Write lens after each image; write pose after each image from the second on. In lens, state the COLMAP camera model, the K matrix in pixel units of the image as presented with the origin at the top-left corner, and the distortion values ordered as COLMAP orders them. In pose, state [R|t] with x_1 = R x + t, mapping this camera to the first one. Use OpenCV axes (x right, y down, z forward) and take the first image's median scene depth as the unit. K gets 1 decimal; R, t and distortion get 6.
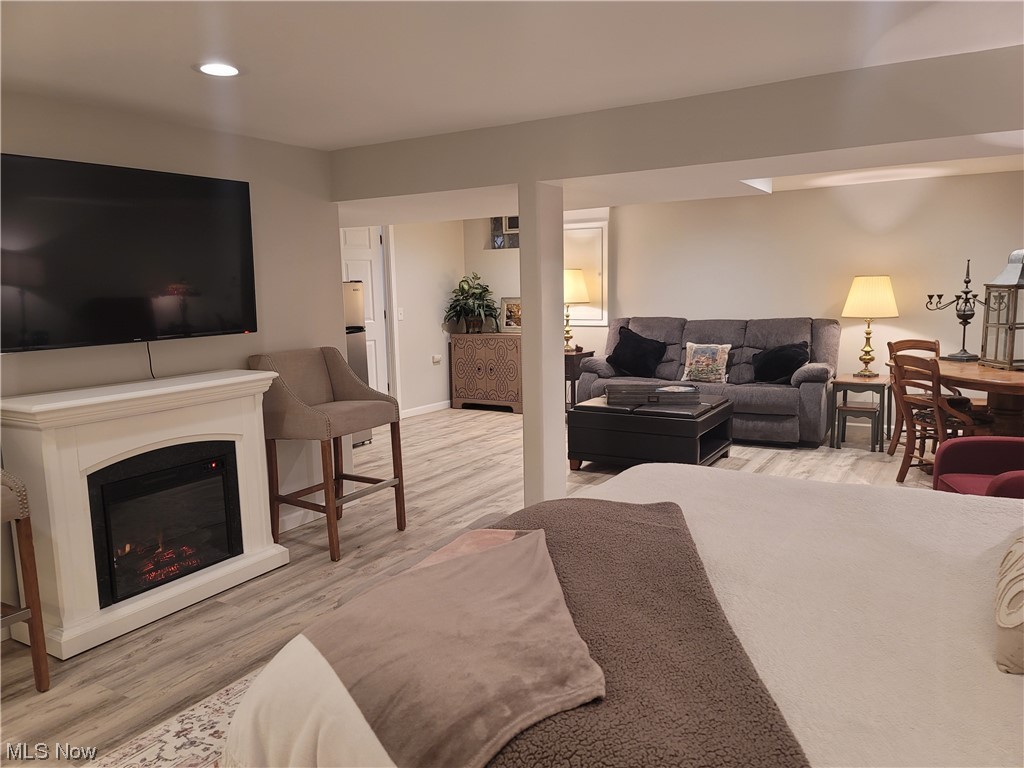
lens RADIAL K [[762.4, 0, 529.2], [0, 762.4, 386.6], [0, 0, 1]] dist [0.077725, -0.029481]
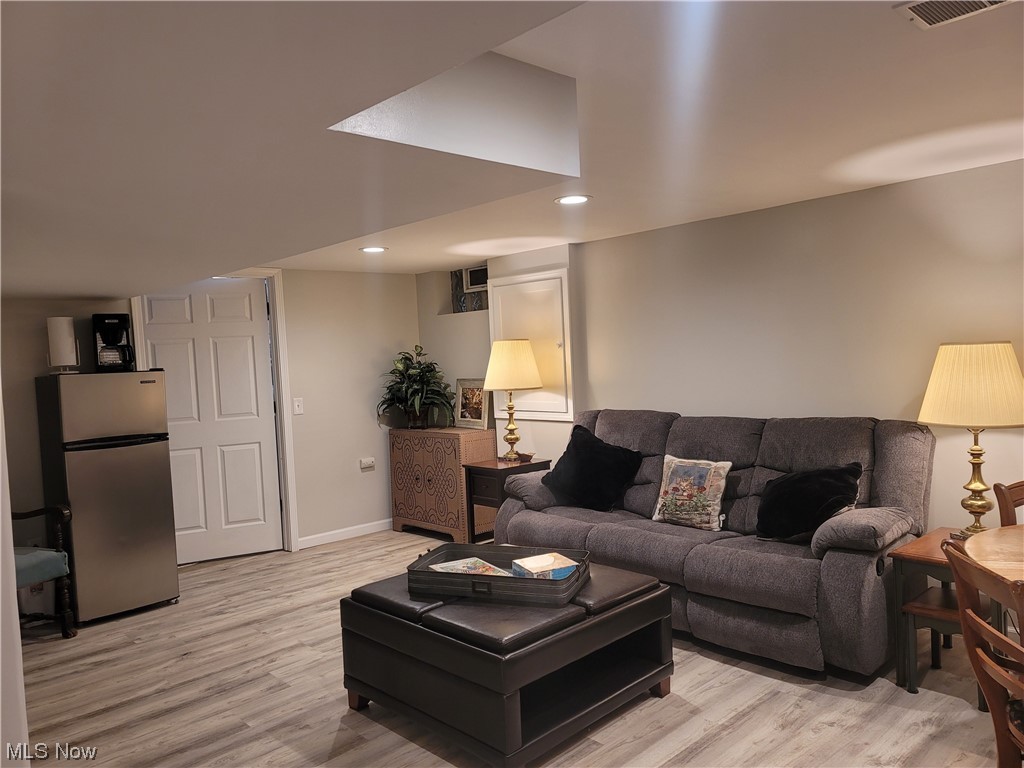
lens RADIAL K [[762.4, 0, 512.4], [0, 762.4, 386.0], [0, 0, 1]] dist [0.077725, -0.029481]
pose [[0.960398, -0.013235, -0.278317, 0.265237], [-0.009239, 0.996809, -0.079284, -0.064270], [0.278478, 0.078715, 0.957212, 0.388154]]
